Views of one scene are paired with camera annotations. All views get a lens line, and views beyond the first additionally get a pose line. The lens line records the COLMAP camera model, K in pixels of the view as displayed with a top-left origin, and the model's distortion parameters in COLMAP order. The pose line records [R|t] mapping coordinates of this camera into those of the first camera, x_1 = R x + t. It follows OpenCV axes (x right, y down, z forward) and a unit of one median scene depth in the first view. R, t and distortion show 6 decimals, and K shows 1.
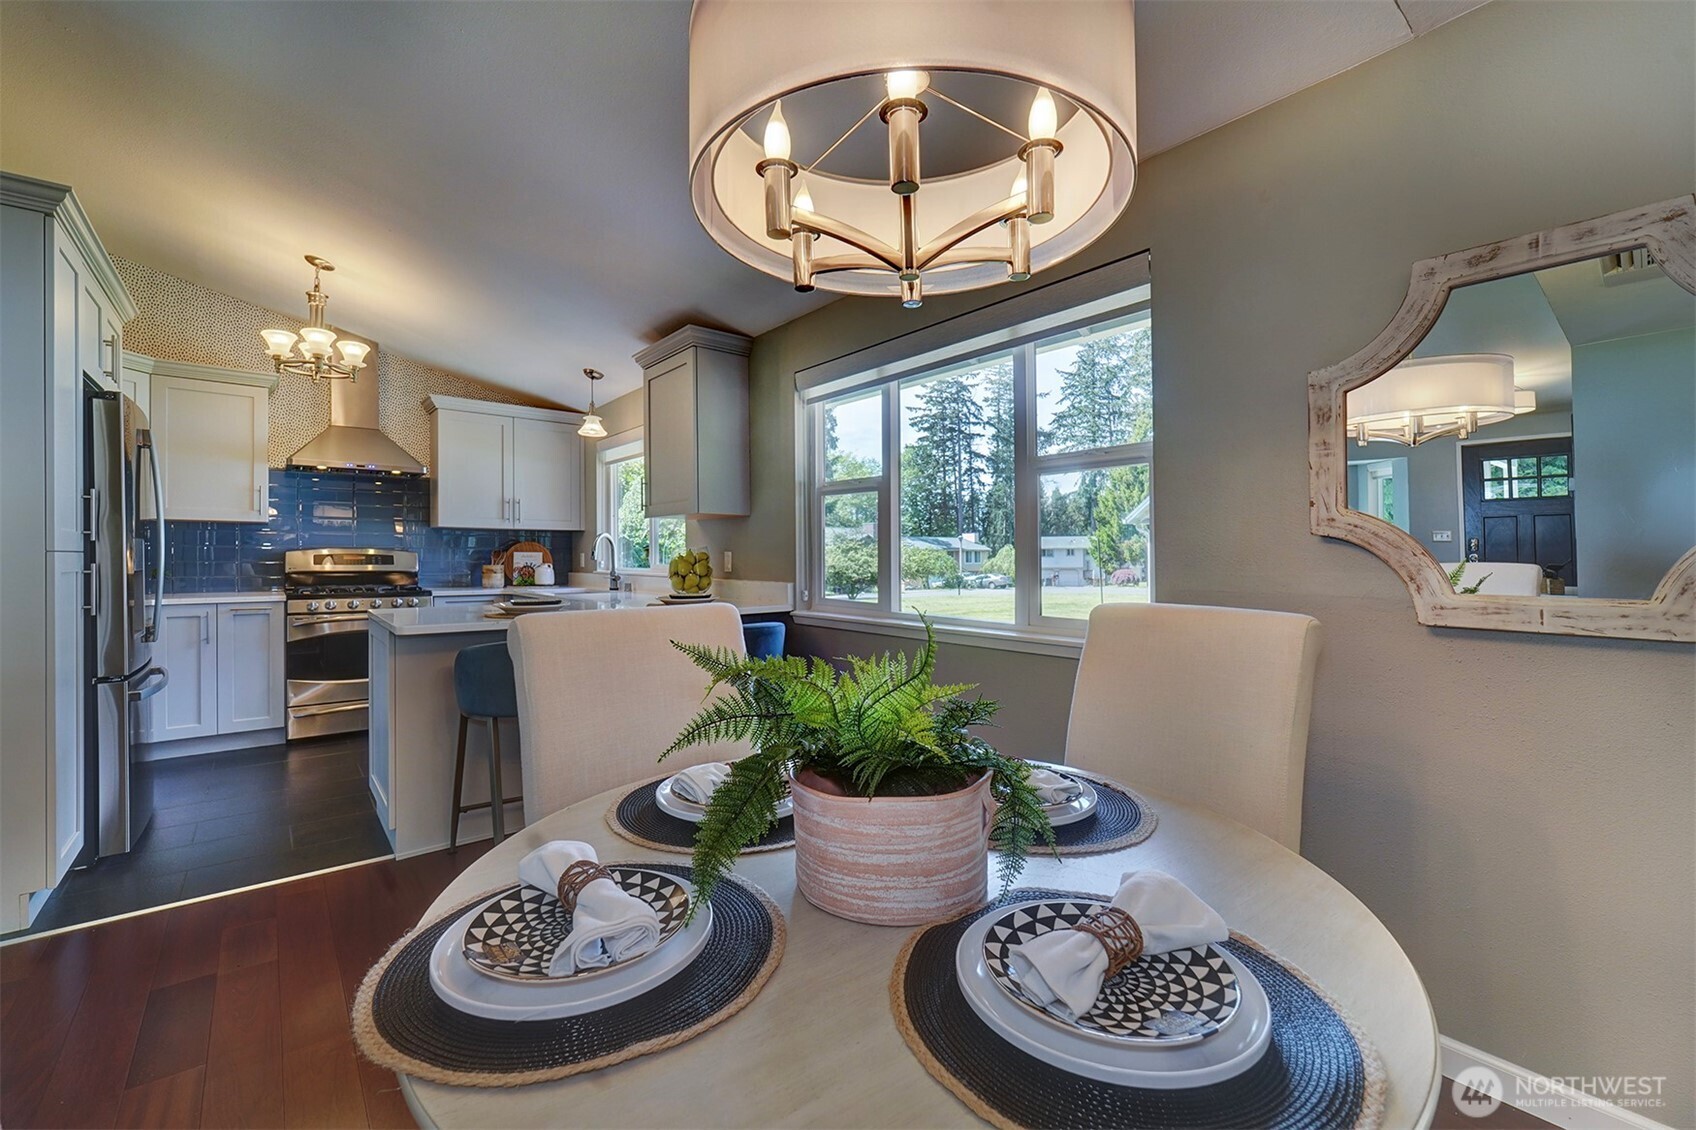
lens RADIAL K [[714.9, 0, 858.4], [0, 714.9, 566.2], [0, 0, 1]] dist [0.002616, -0.001122]
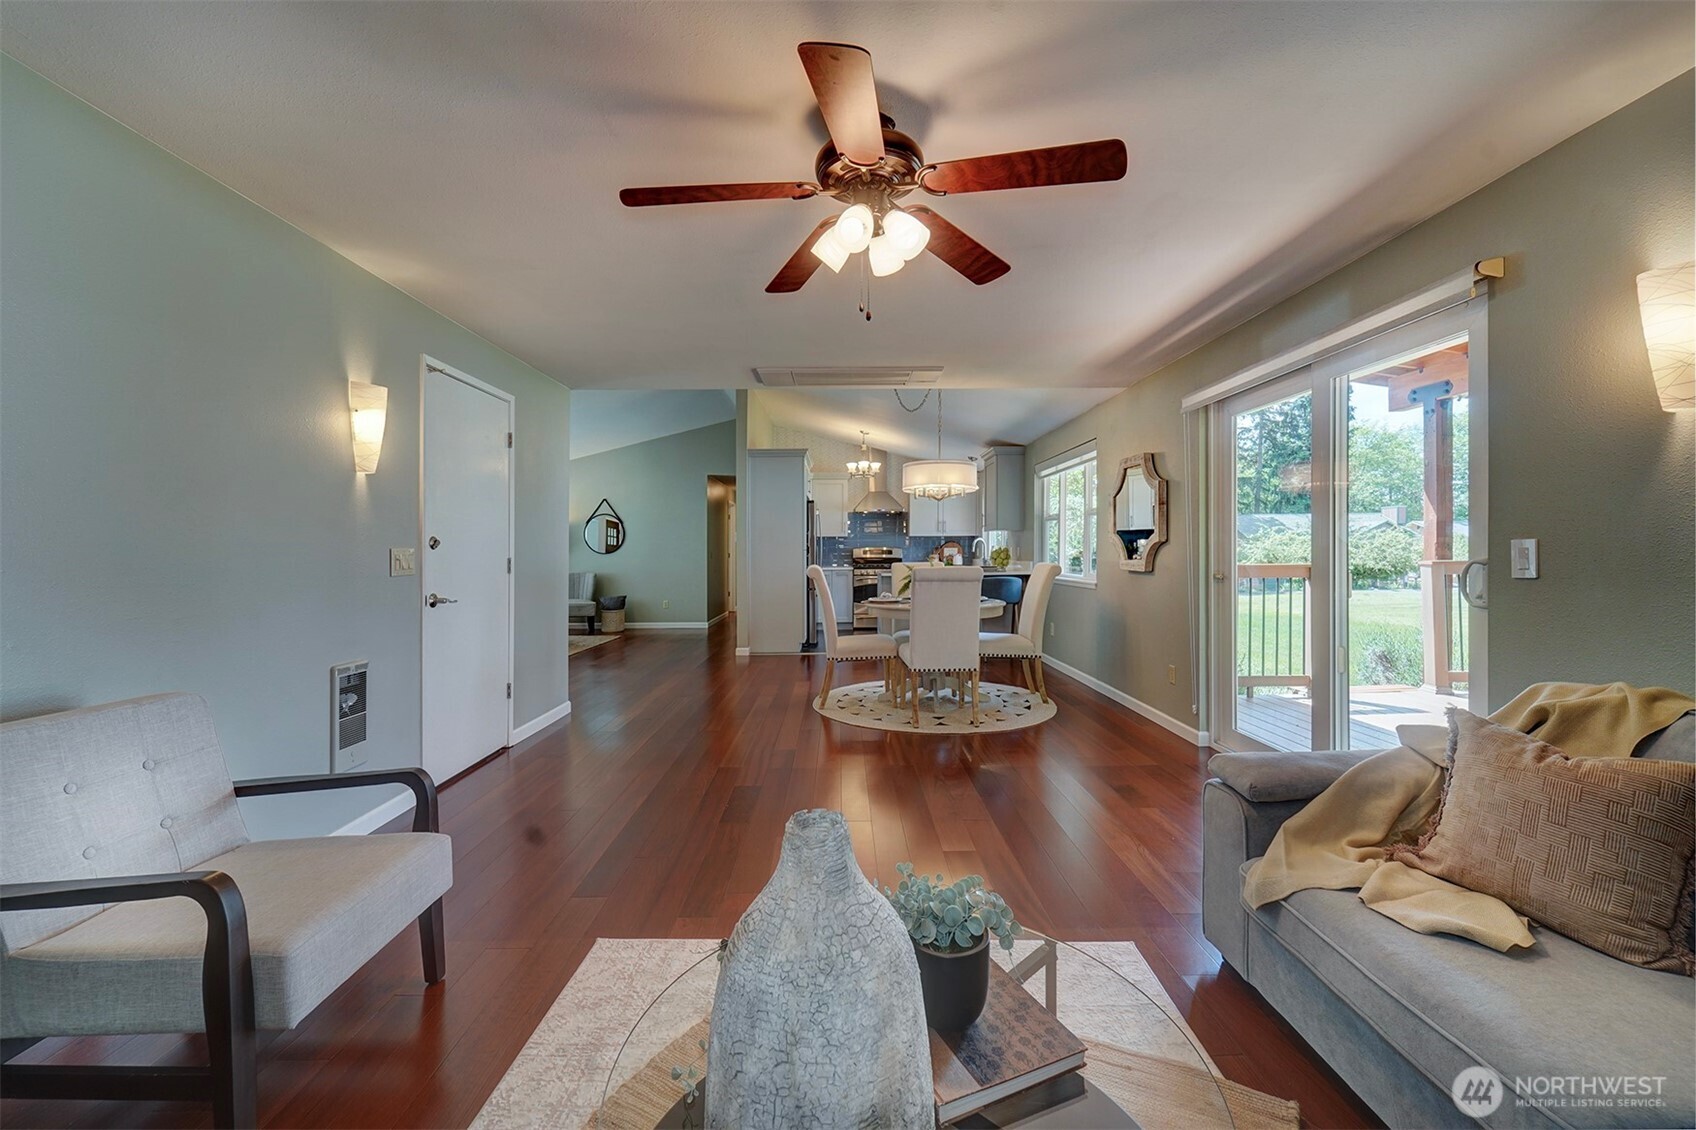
lens RADIAL K [[714.9, 0, 839.3], [0, 714.9, 557.1], [0, 0, 1]] dist [0.002616, -0.001122]
pose [[0.768984, -0.000647, -0.639267, 0.693019], [-0.002821, 0.999986, -0.004405, 0.018087], [0.639262, 0.005191, 0.768972, -0.870144]]
